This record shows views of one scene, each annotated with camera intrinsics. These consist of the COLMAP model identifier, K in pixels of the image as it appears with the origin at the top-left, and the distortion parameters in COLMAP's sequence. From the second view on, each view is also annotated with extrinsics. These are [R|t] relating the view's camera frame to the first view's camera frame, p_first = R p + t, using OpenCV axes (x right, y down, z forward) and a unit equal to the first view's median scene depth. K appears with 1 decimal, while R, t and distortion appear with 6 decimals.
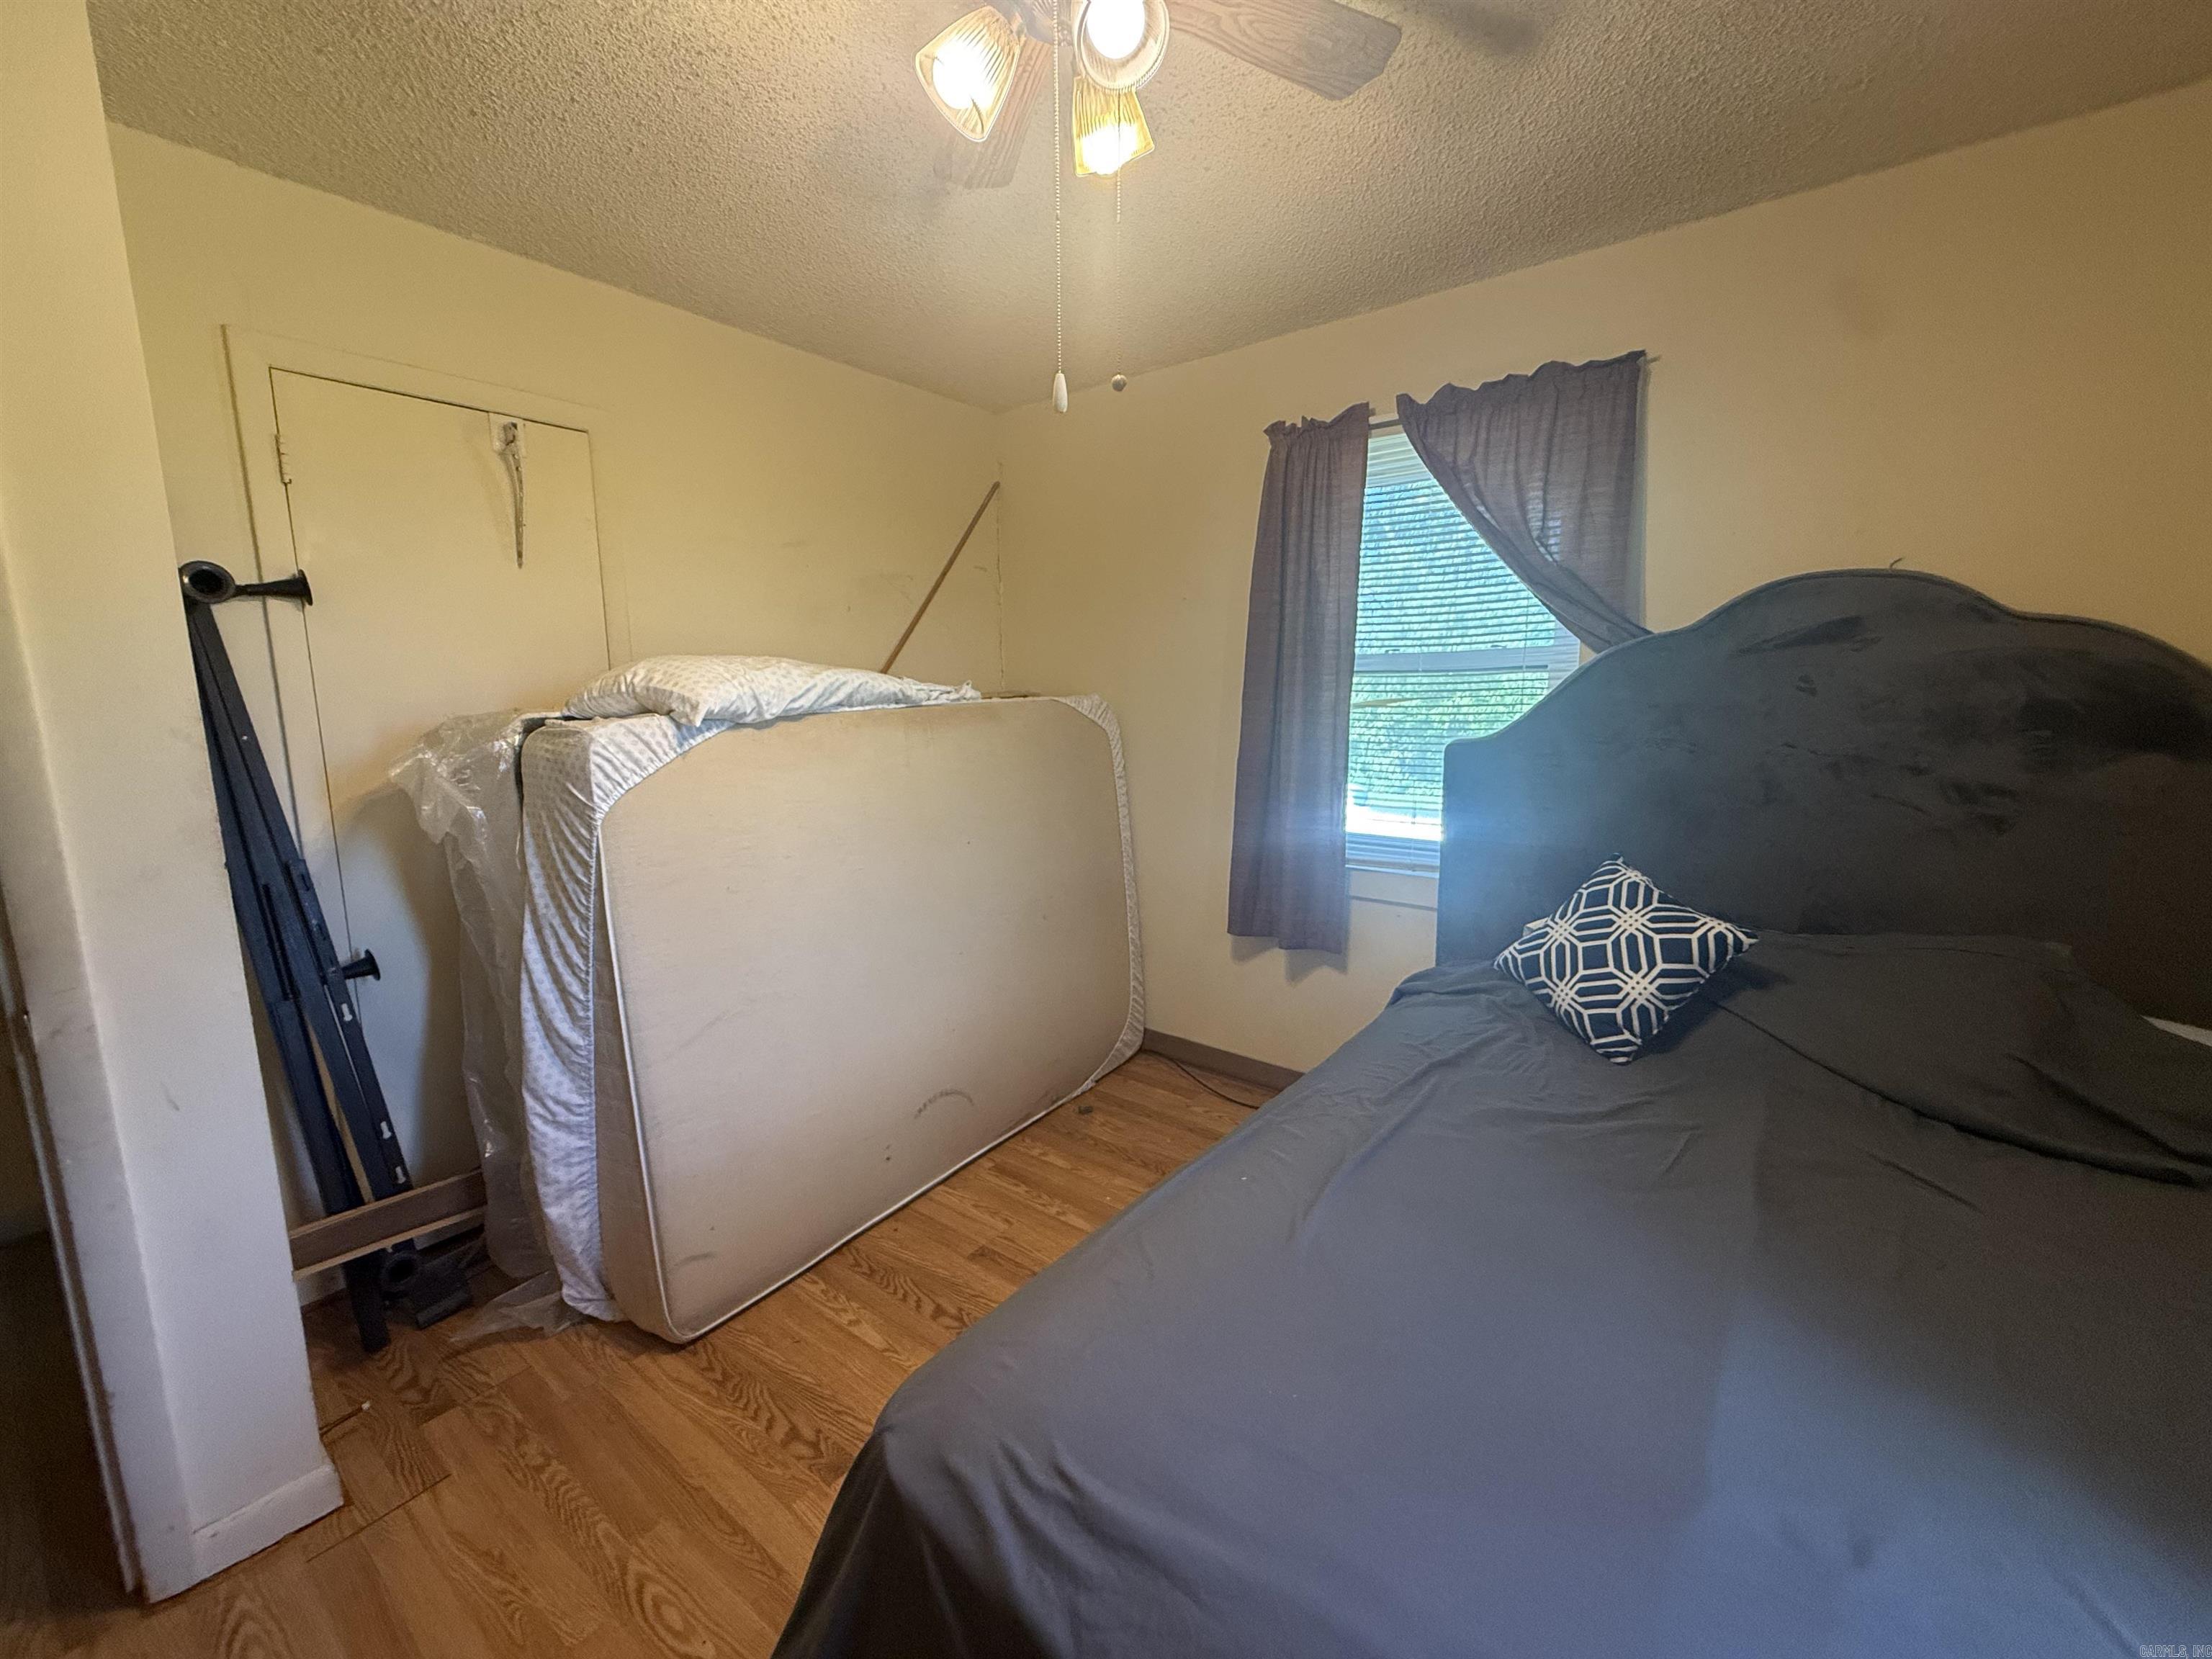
lens RADIAL K [[876.5, 0, 1094.9], [0, 876.5, 830.6], [0, 0, 1]] dist [0.002828, 0.000222]
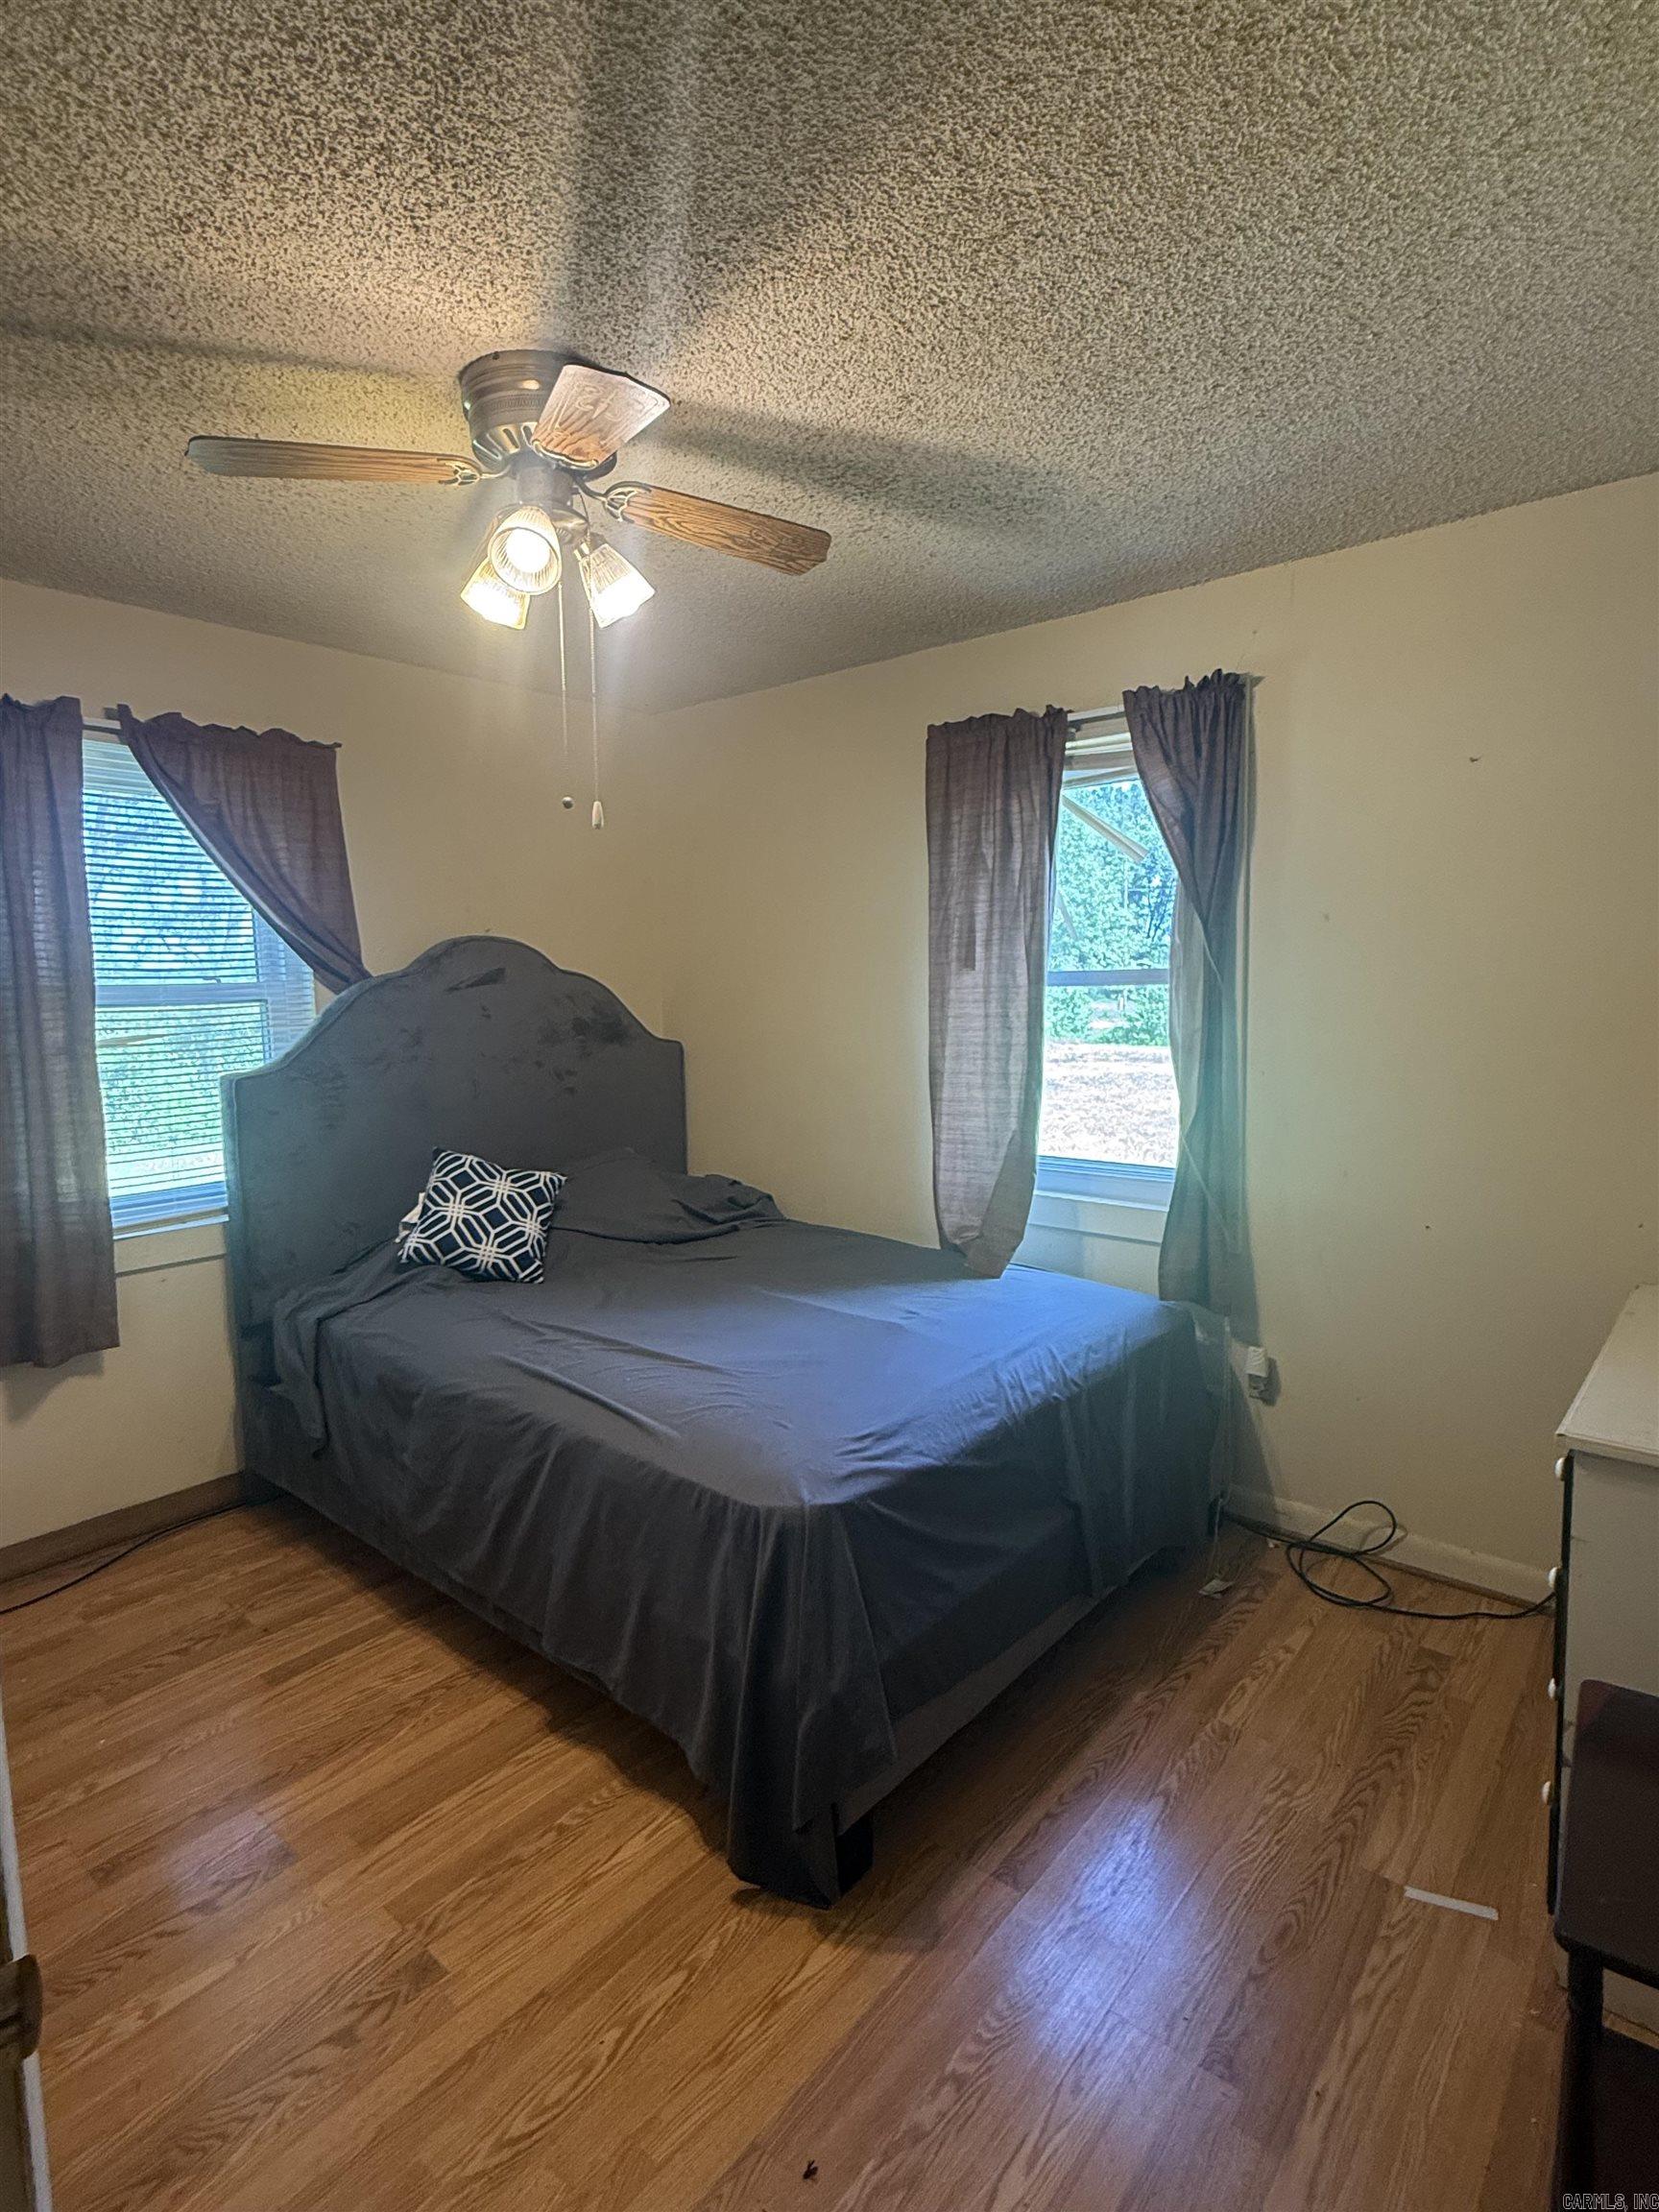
lens RADIAL K [[1139.3, 0, 829.5], [0, 1139.3, 1106.0], [0, 0, 1]] dist [0.000755, -0.000069]
pose [[0.041521, -0.101538, 0.993965, -0.893357], [0.174285, 0.980307, 0.092862, -0.076101], [-0.983819, 0.169378, 0.058400, 0.300379]]
